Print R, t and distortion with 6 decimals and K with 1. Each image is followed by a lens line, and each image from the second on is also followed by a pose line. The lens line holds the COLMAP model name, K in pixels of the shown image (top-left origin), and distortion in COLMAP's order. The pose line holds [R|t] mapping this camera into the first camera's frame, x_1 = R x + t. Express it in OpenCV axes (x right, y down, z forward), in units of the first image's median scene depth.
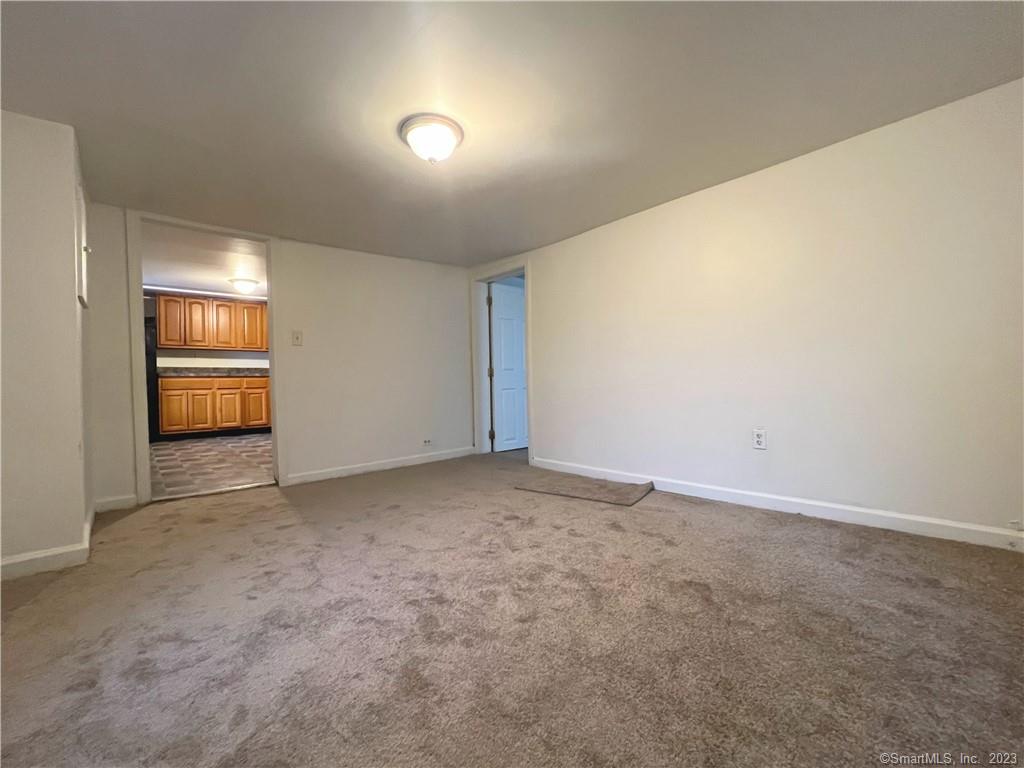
lens RADIAL K [[410.2, 0, 515.2], [0, 410.2, 379.0], [0, 0, 1]] dist [-0.001026, -0.000143]
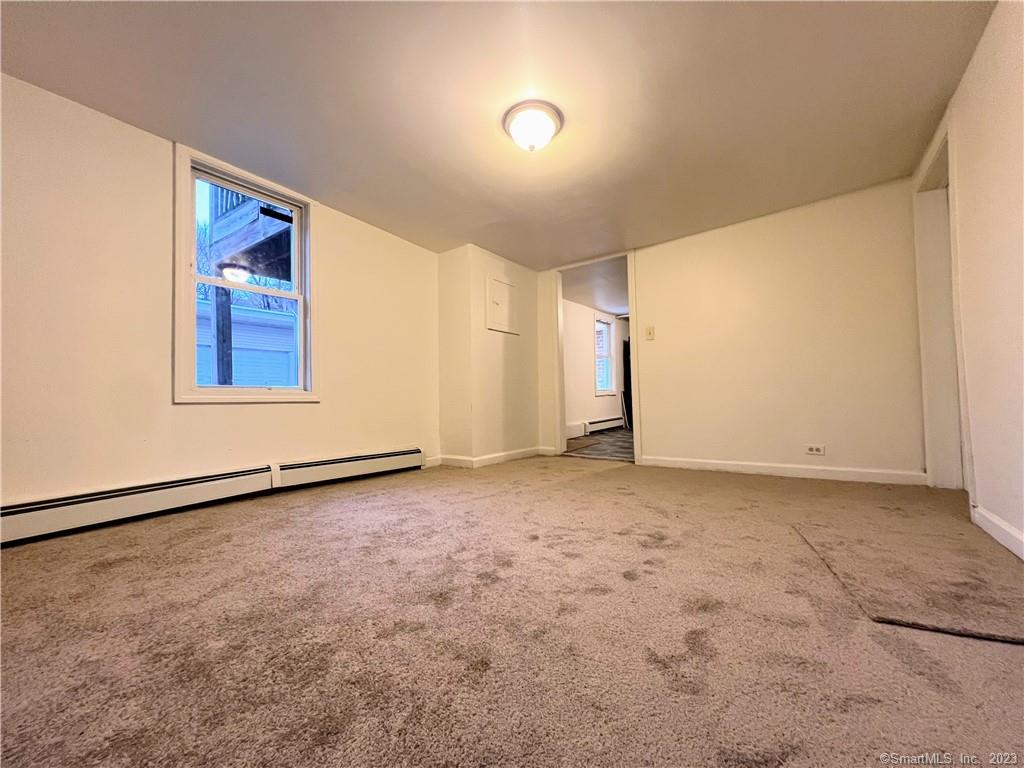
lens RADIAL K [[410.2, 0, 533.8], [0, 410.2, 389.1], [0, 0, 1]] dist [-0.001026, -0.000143]
pose [[0.229145, -0.017289, -0.973239, 0.723405], [0.019125, 0.999729, -0.013257, 0.091286], [0.973204, -0.015575, 0.229414, 0.691415]]
